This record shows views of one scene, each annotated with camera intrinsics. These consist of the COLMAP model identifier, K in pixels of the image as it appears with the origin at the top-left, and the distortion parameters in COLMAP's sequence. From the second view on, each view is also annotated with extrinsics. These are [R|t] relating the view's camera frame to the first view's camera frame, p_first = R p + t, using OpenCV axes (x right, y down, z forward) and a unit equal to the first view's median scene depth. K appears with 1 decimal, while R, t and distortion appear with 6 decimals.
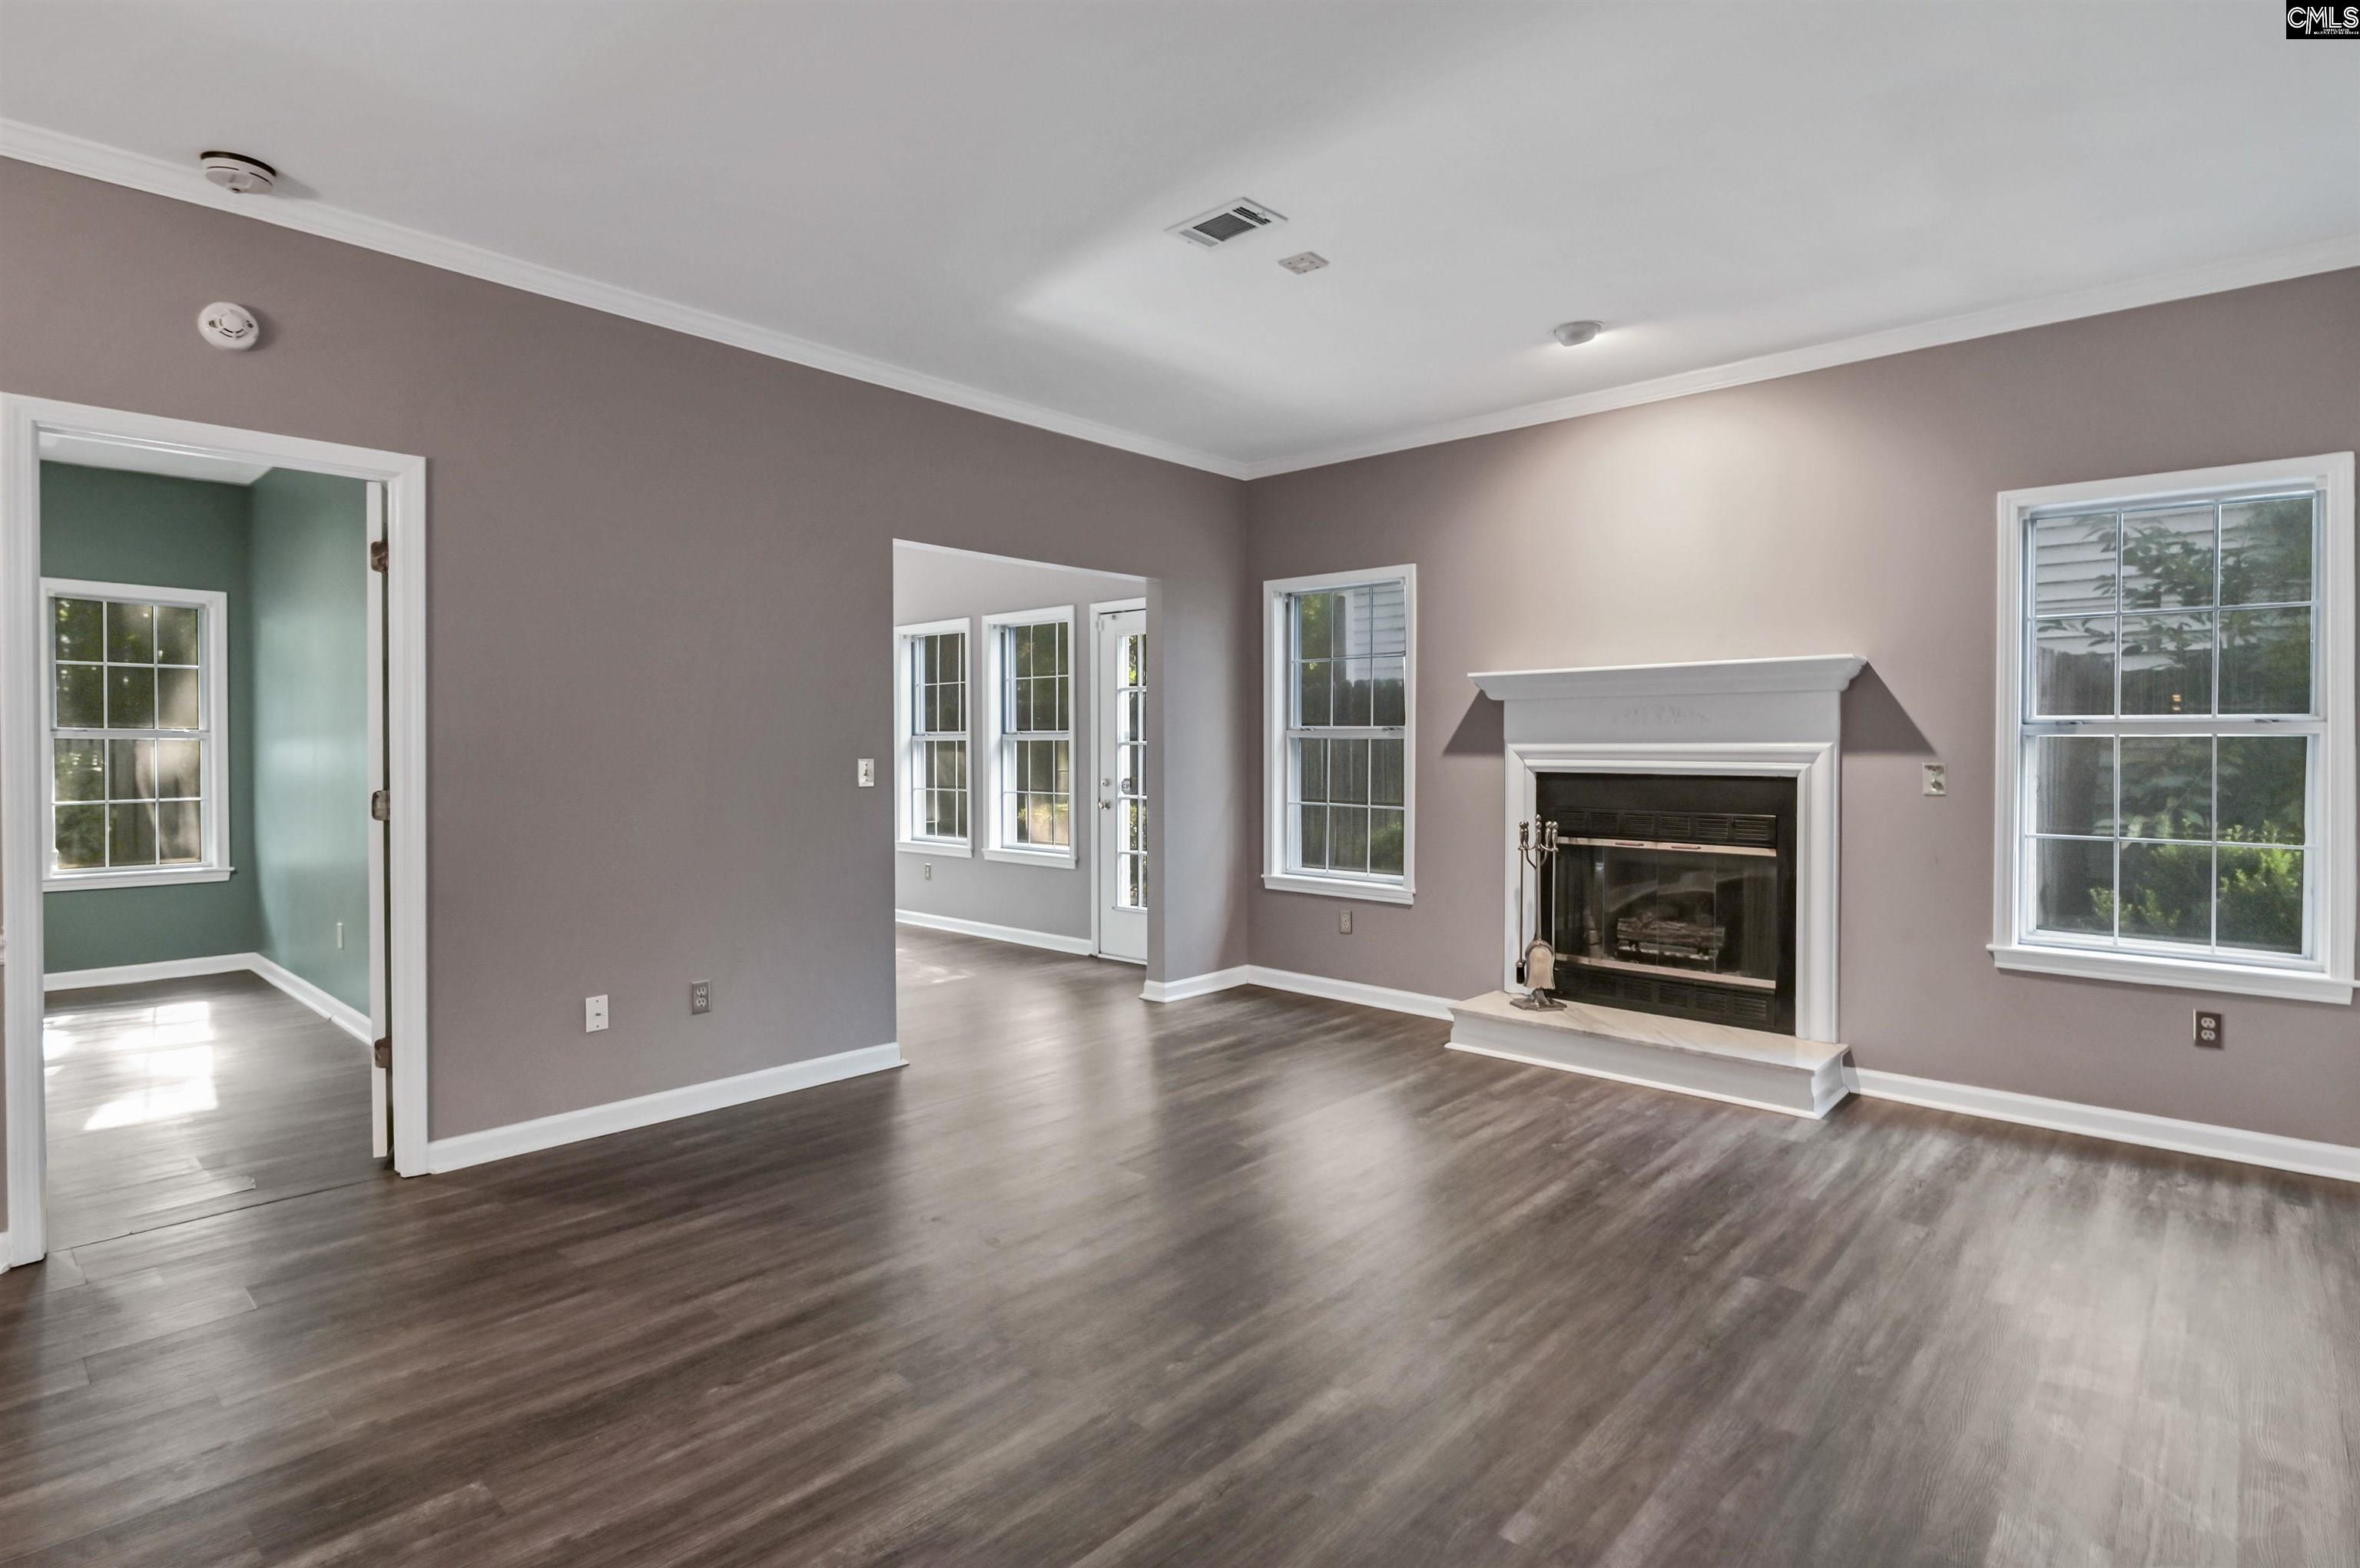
lens RADIAL K [[1180.0, 0, 1191.3], [0, 1180.0, 759.6], [0, 0, 1]] dist [-0.000848, -0.006767]
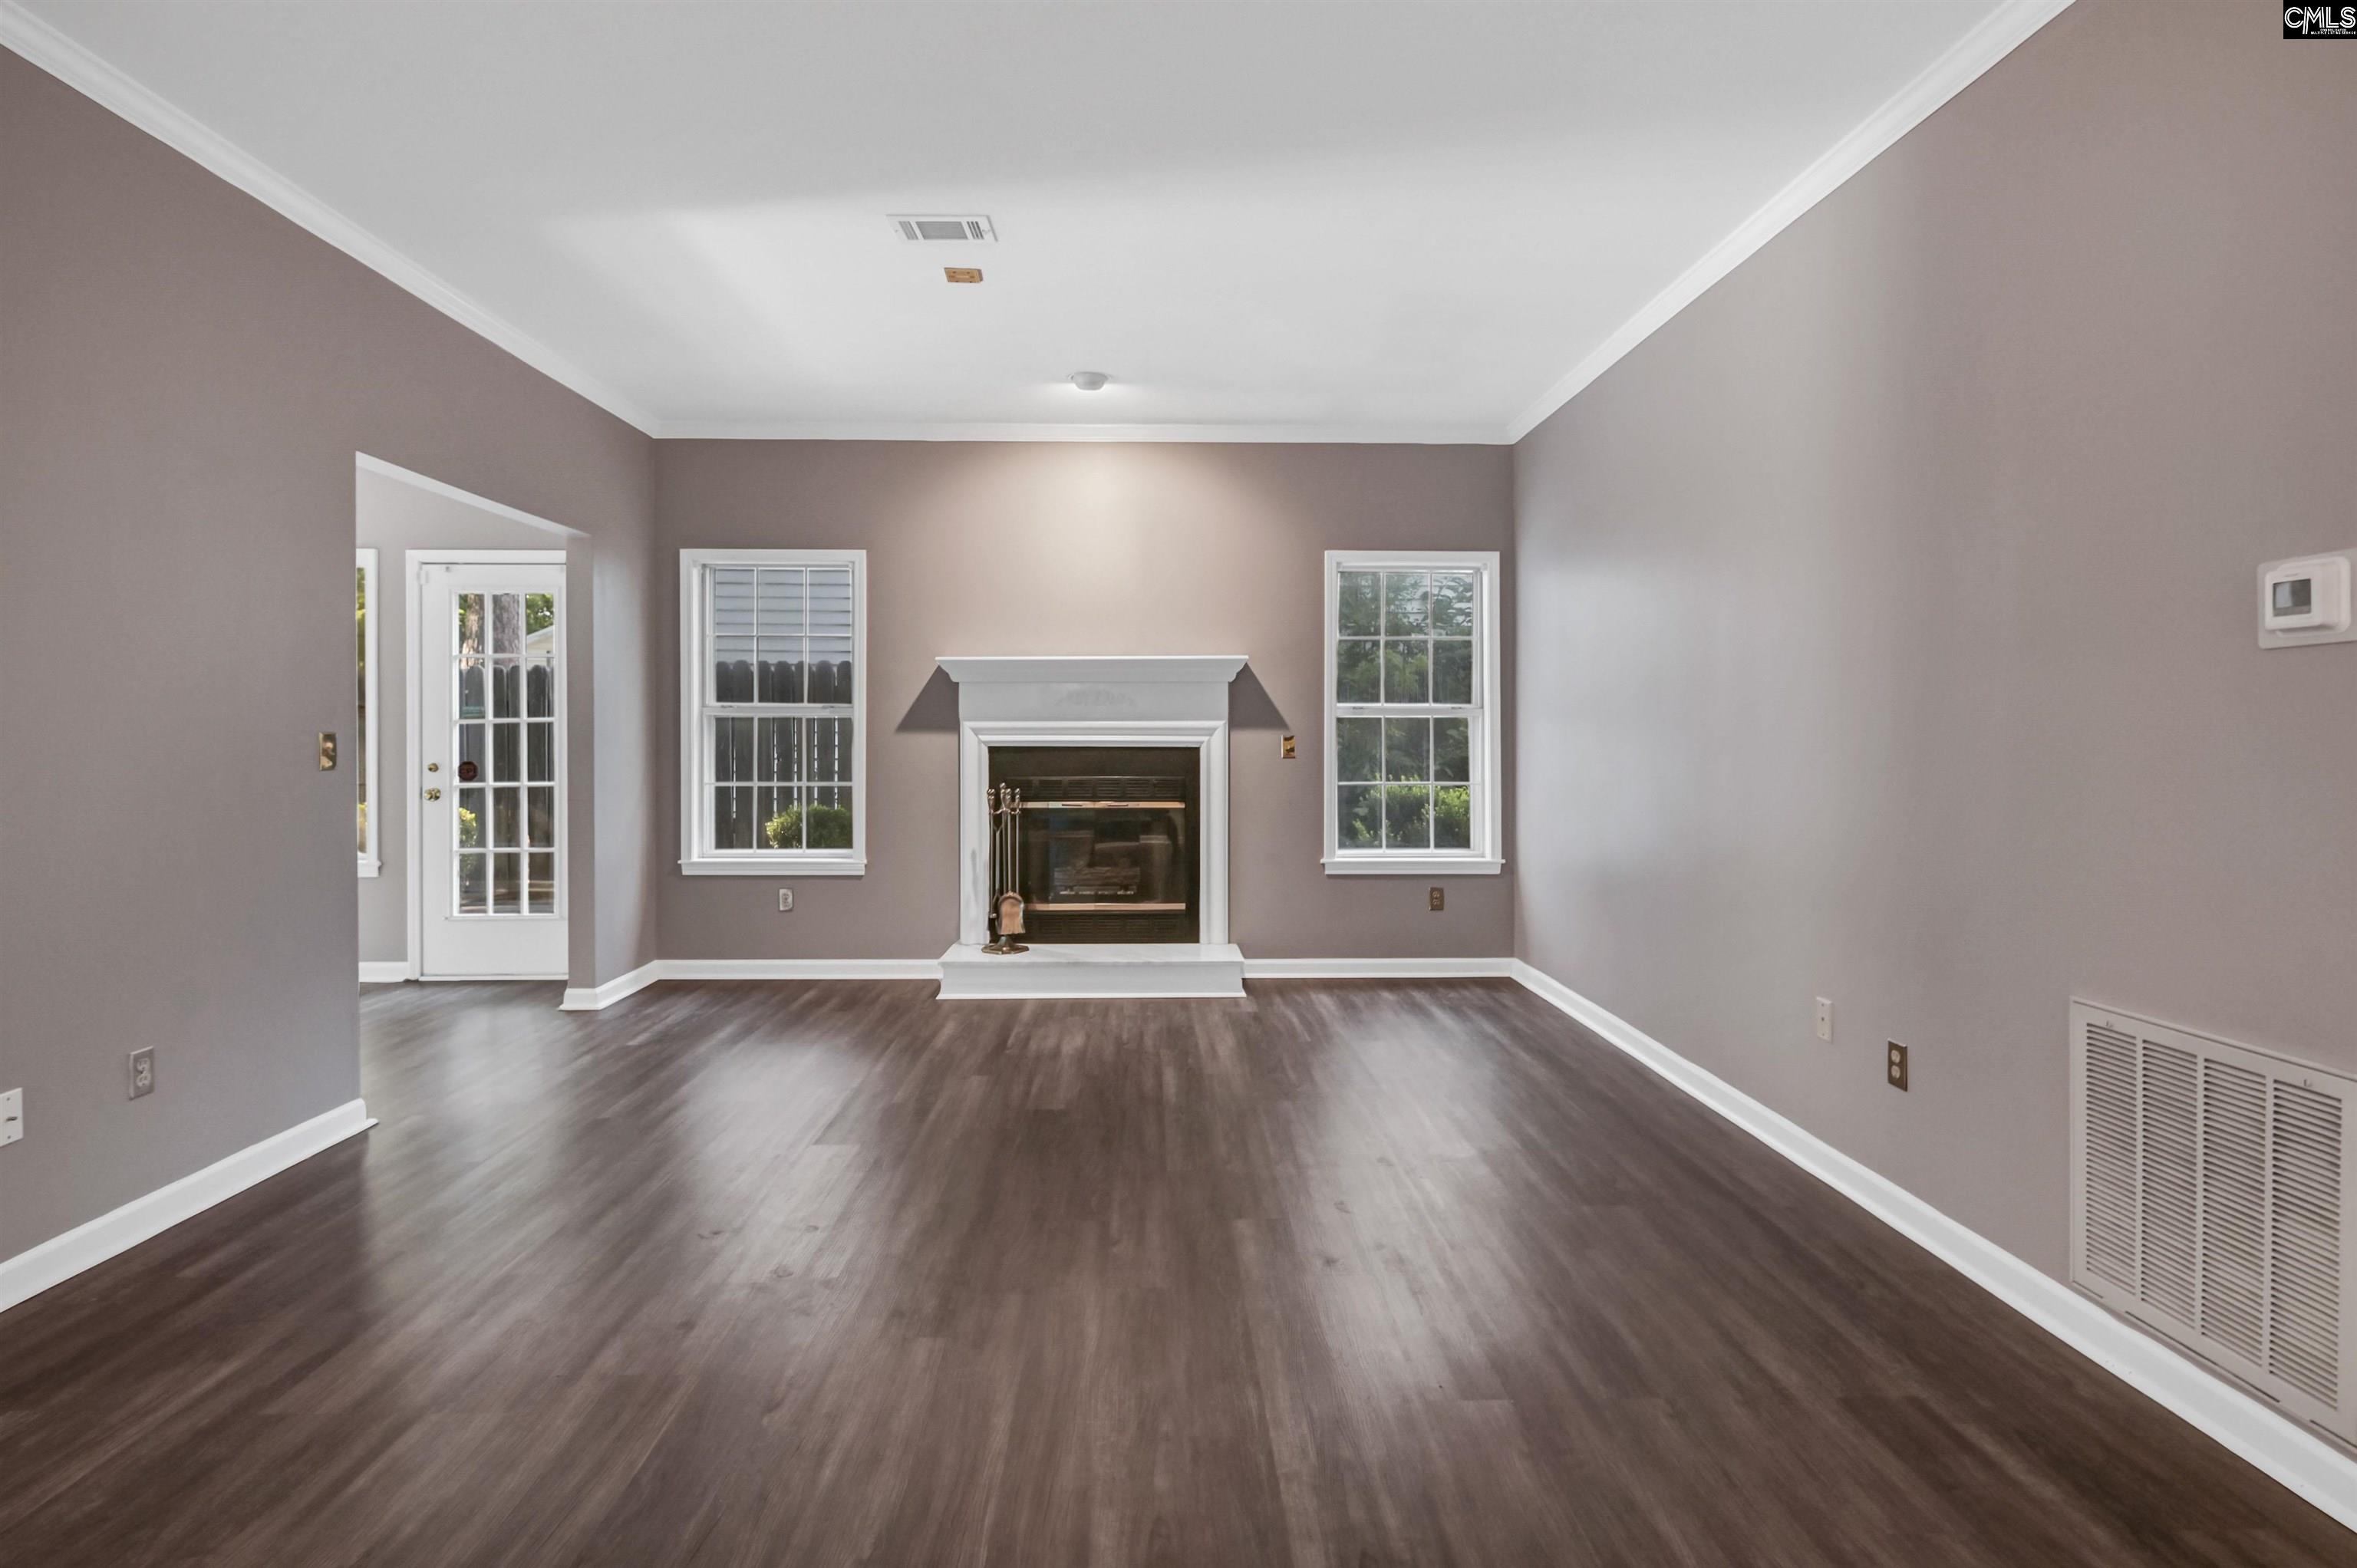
lens RADIAL K [[1178.4, 0, 1177.5], [0, 1178.4, 741.5], [0, 0, 1]] dist [-0.000848, -0.006767]
pose [[0.719976, -0.005724, 0.693975, -0.378359], [0.008838, 0.999961, -0.000921, 0.008683], [-0.693943, 0.006796, 0.719998, 0.059841]]
